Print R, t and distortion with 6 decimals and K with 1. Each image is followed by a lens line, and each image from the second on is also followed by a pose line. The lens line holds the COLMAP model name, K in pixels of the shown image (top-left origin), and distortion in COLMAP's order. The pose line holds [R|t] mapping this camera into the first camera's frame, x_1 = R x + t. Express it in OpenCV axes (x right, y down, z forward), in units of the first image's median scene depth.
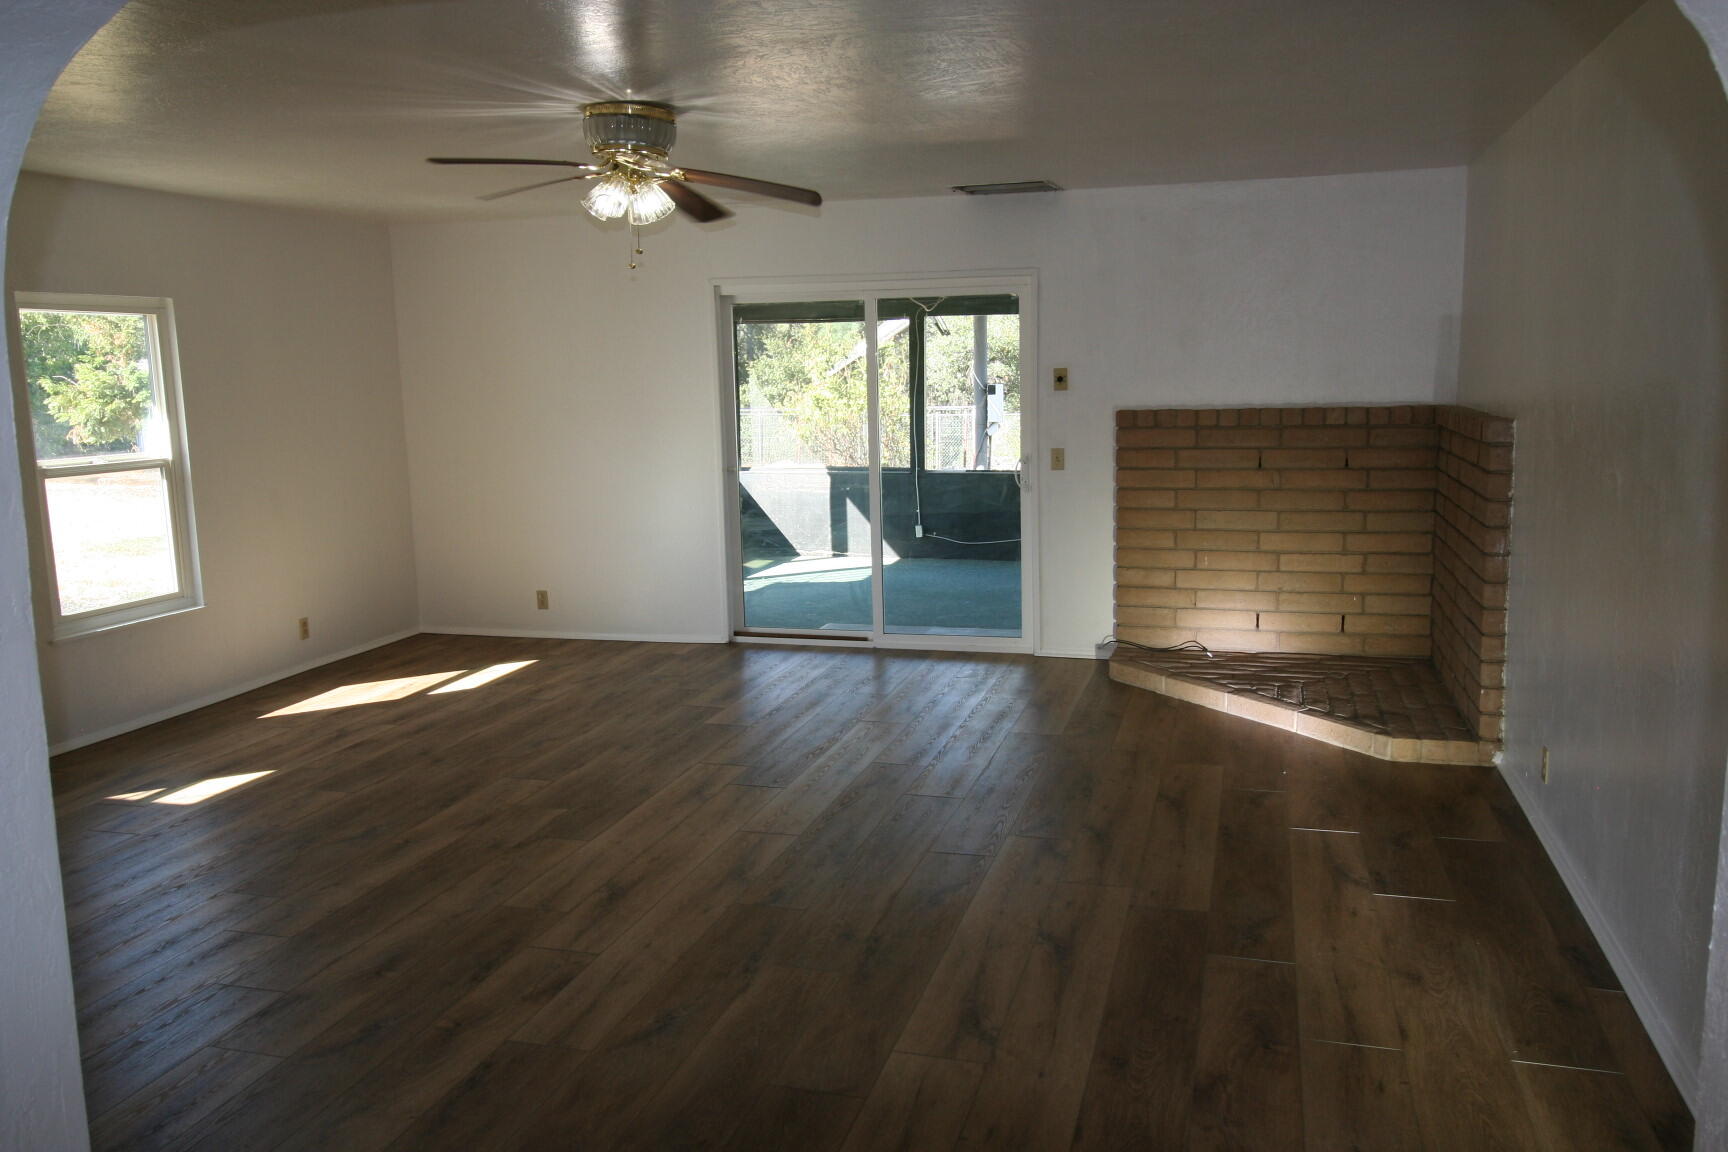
lens RADIAL K [[1388.8, 0, 860.3], [0, 1388.8, 577.2], [0, 0, 1]] dist [0.013123, 0.002091]
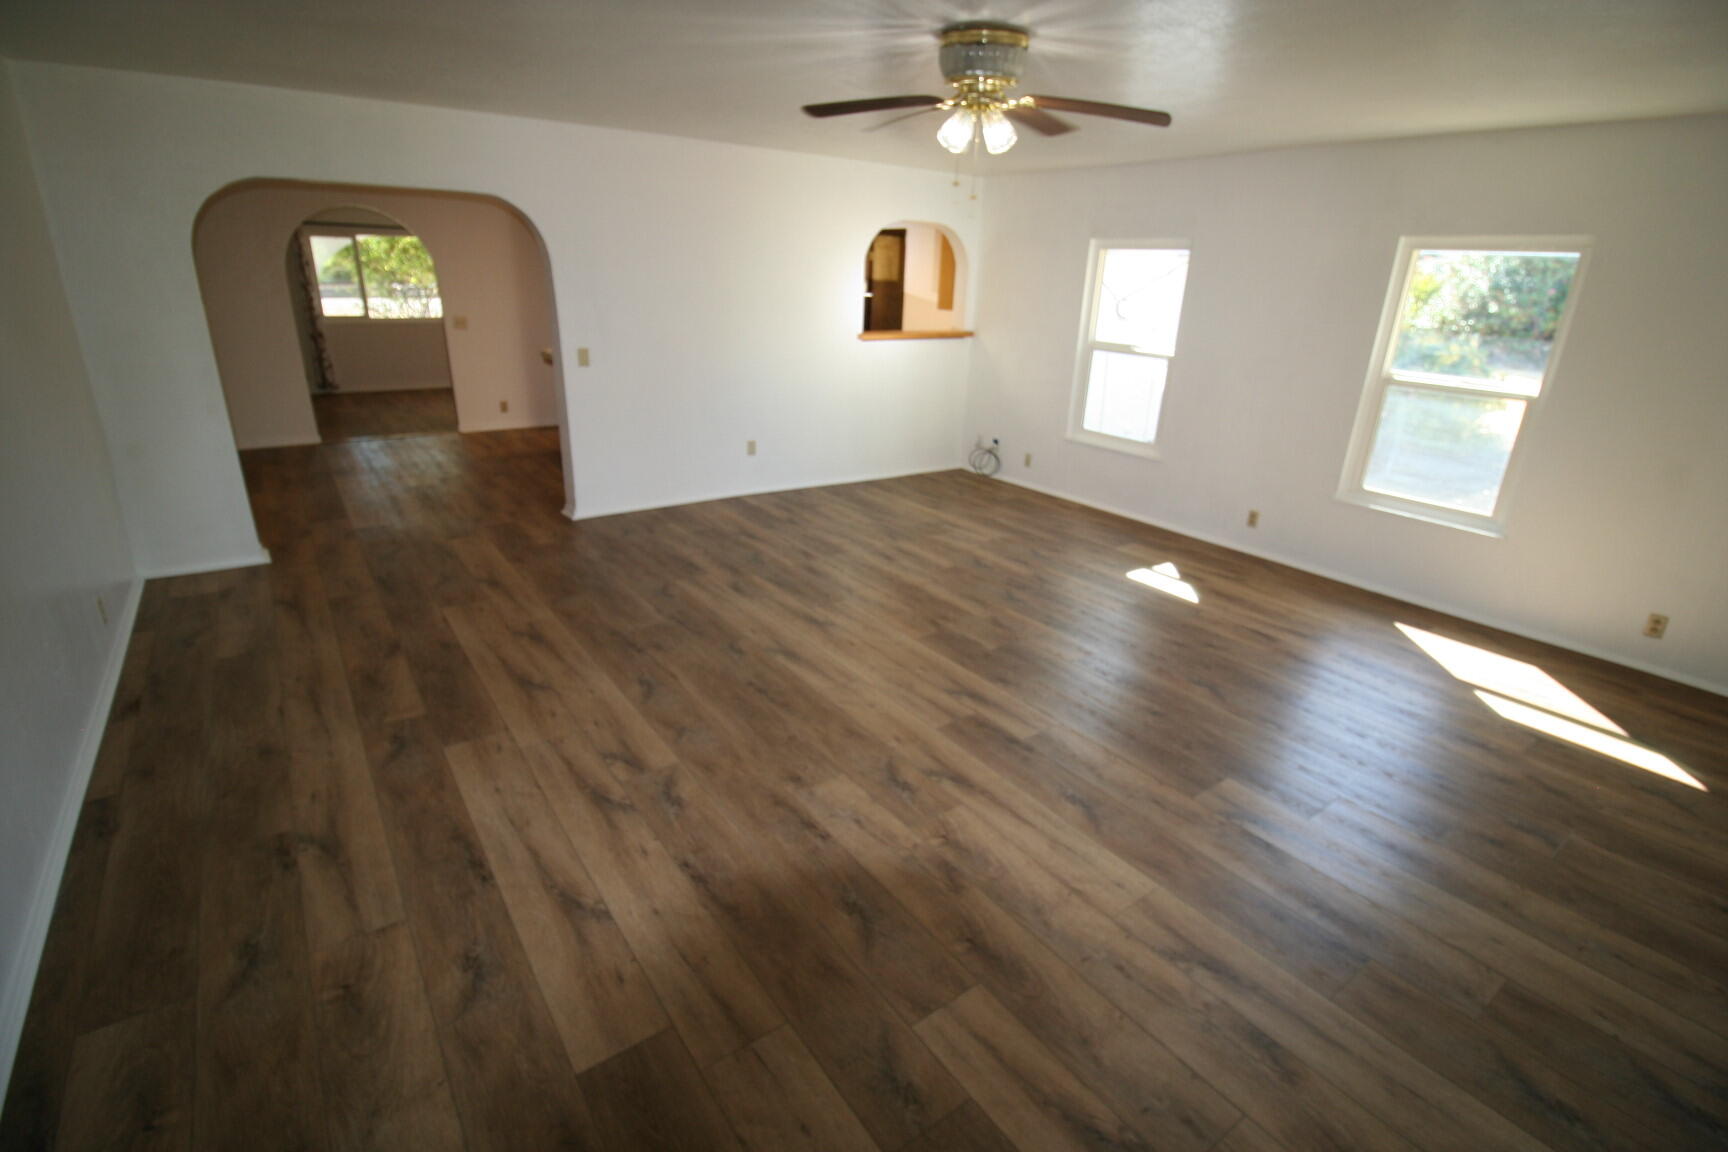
lens RADIAL K [[810.6, 0, 866.3], [0, 810.6, 569.9], [0, 0, 1]] dist [-0.008195, -0.004706]
pose [[-0.618111, 0.271433, -0.737742, 0.536776], [-0.140798, 0.885090, 0.443613, -0.292680], [0.773379, 0.378074, -0.508866, 1.694370]]
